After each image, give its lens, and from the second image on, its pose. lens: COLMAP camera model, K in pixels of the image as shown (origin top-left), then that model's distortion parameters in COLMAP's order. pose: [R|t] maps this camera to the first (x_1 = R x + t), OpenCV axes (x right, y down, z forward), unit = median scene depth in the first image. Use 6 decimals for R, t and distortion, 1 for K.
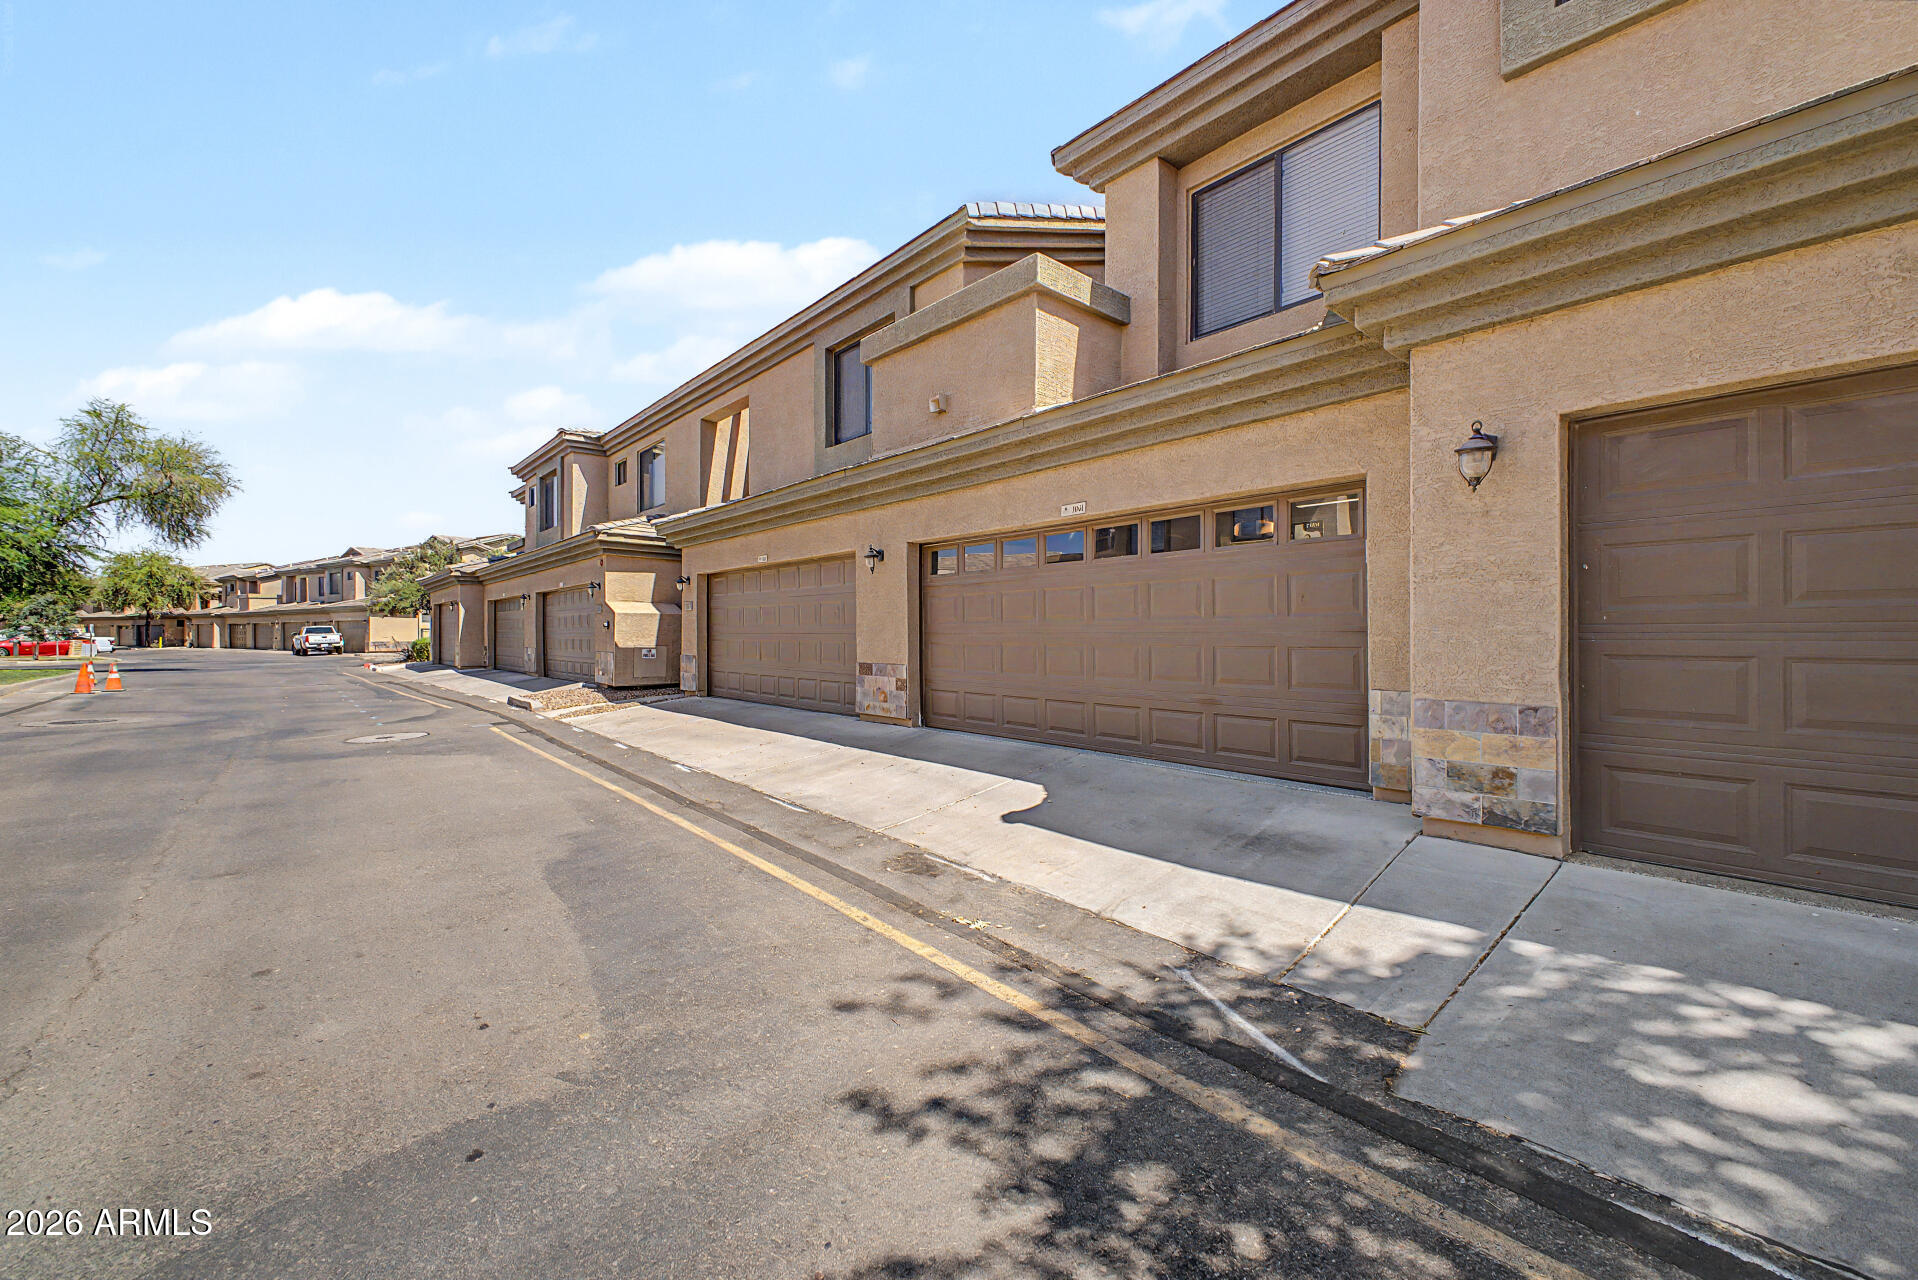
lens RADIAL K [[749.8, 0, 959.0], [0, 749.8, 640.0], [0, 0, 1]] dist [-0.002975, -0.000251]
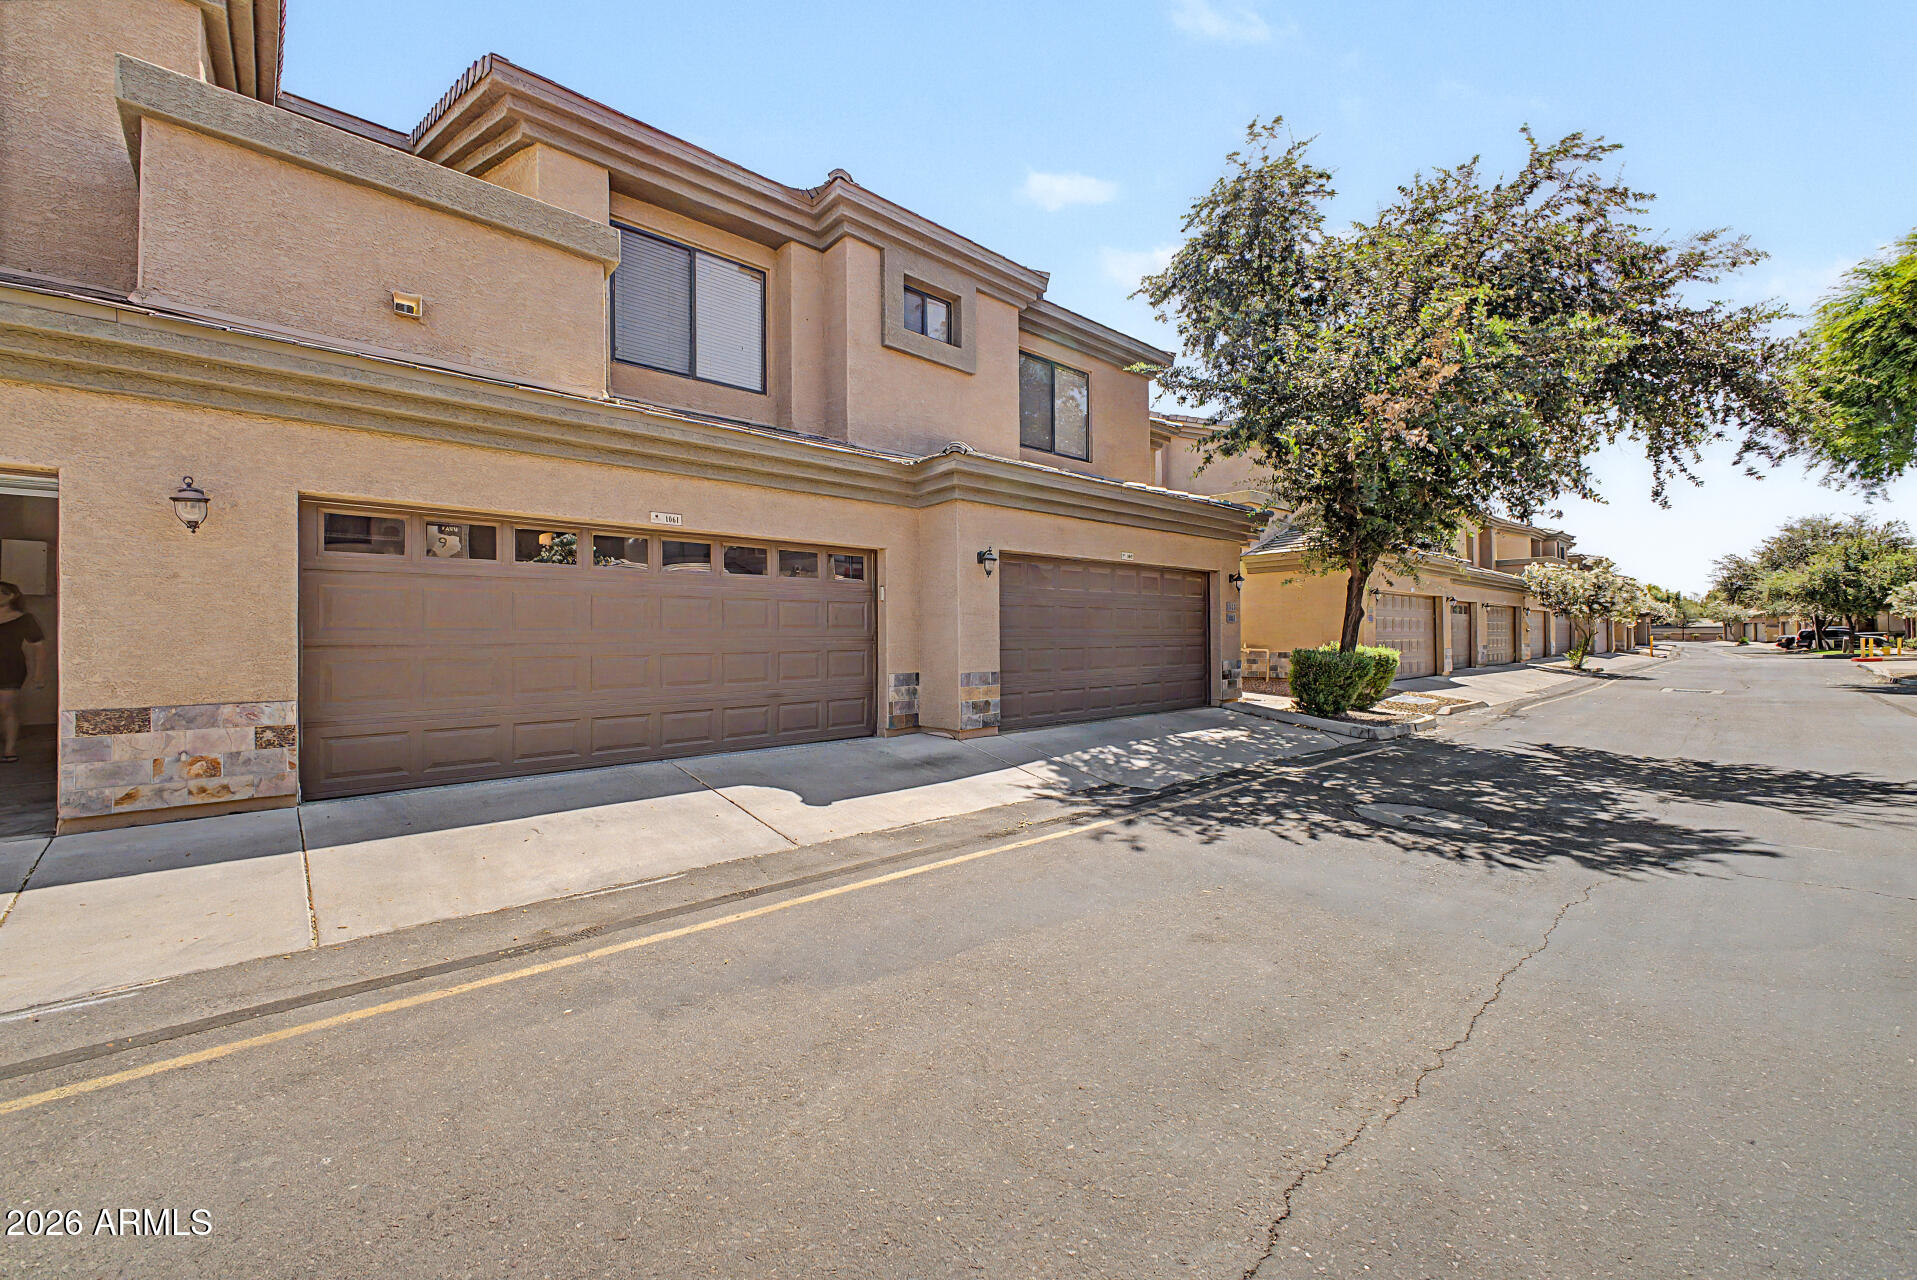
lens RADIAL K [[738.9, 0, 955.0], [0, 738.9, 642.7], [0, 0, 1]] dist [-0.000376, -0.000191]
pose [[-0.004258, -0.004304, 0.999982, -0.726686], [0.017714, 0.999834, 0.004379, -0.006109], [-0.999834, 0.017732, -0.004181, 0.541963]]
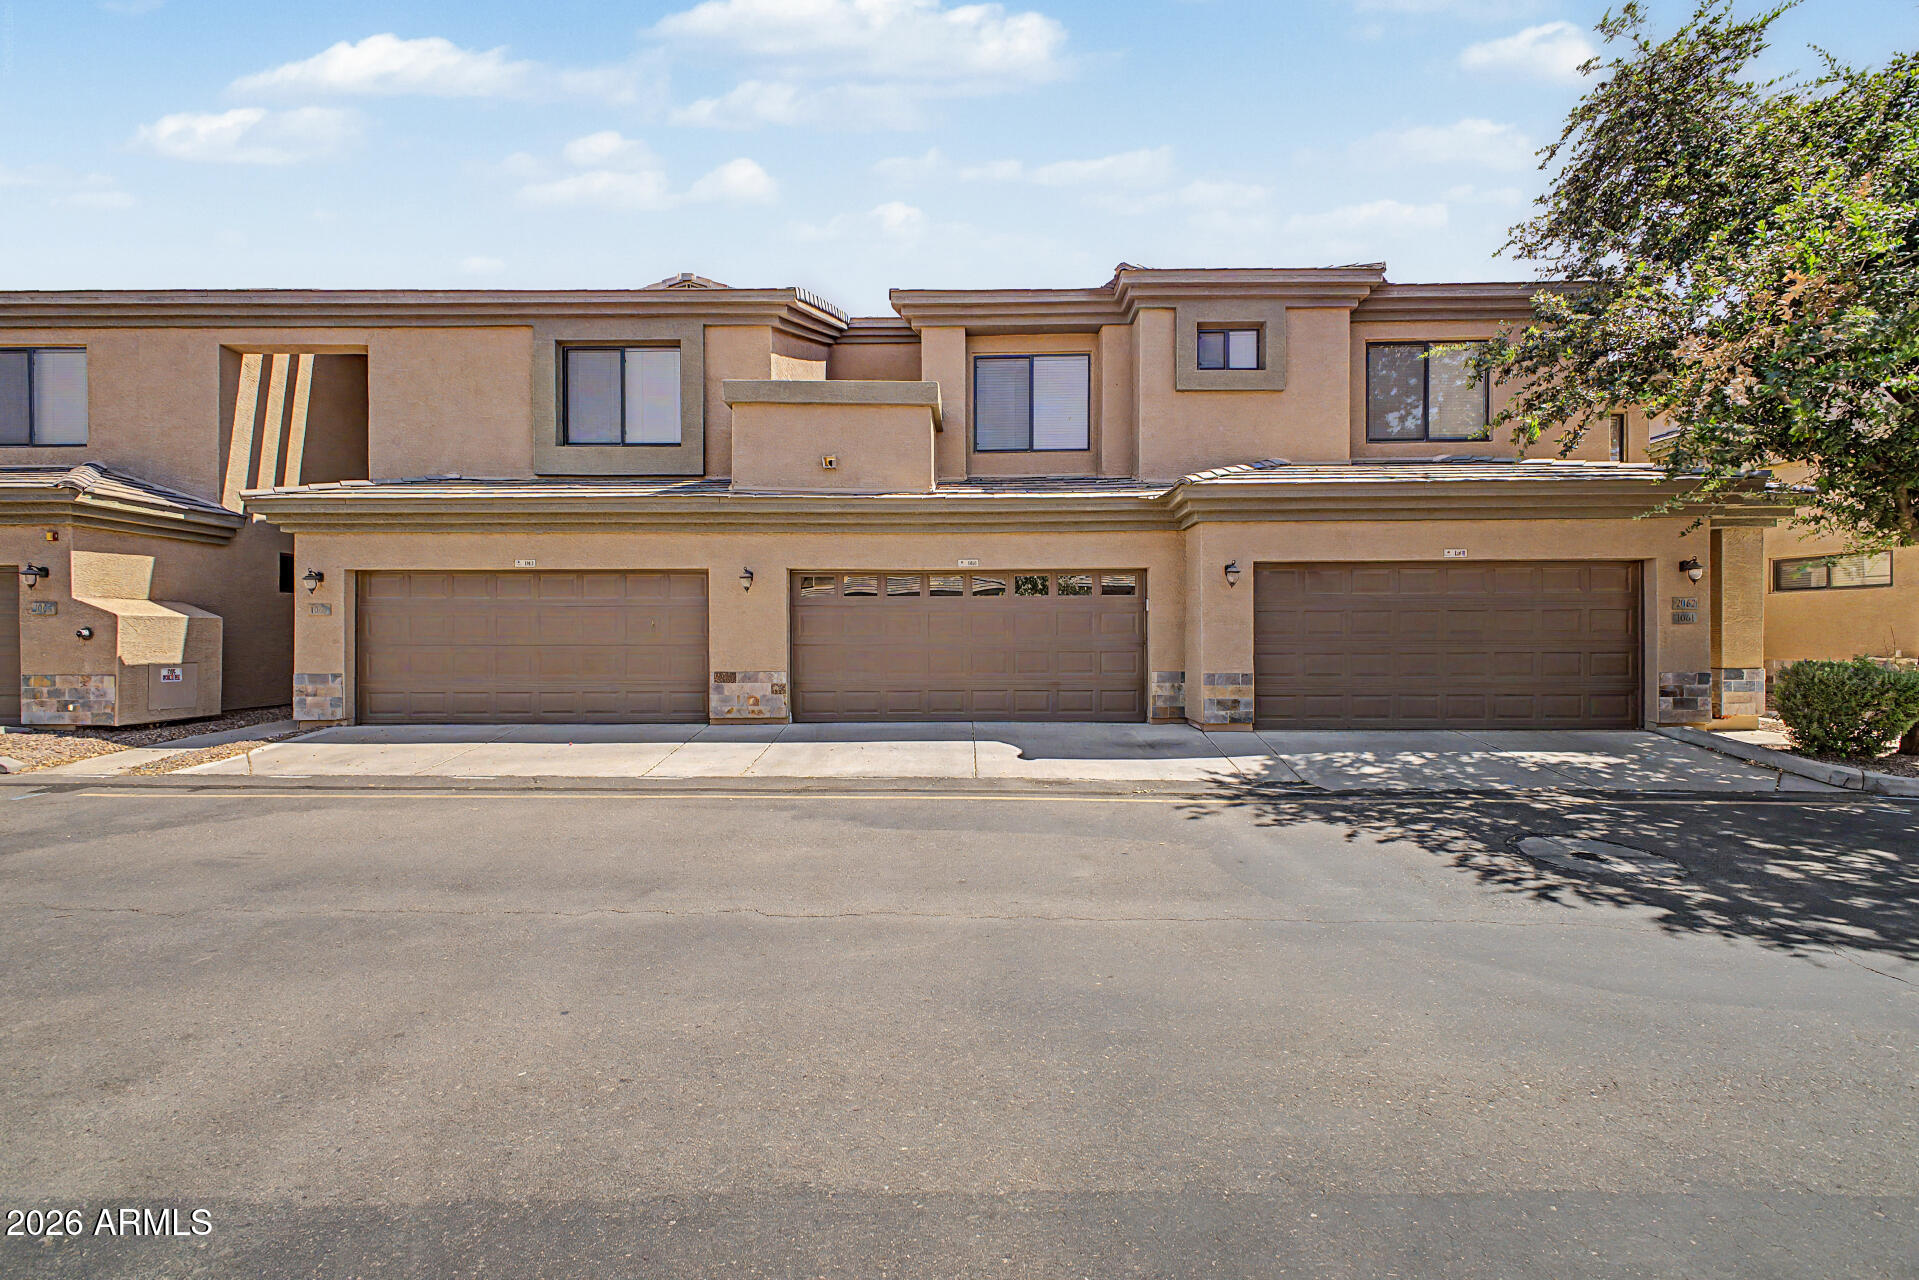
lens RADIAL K [[739.7, 0, 956.0], [0, 739.7, 642.7], [0, 0, 1]] dist [-0.000376, -0.000191]
pose [[0.672807, -0.003868, 0.739808, -0.840690], [0.008193, 0.999964, -0.002223, -0.008505], [-0.739772, 0.007556, 0.672815, 0.017926]]
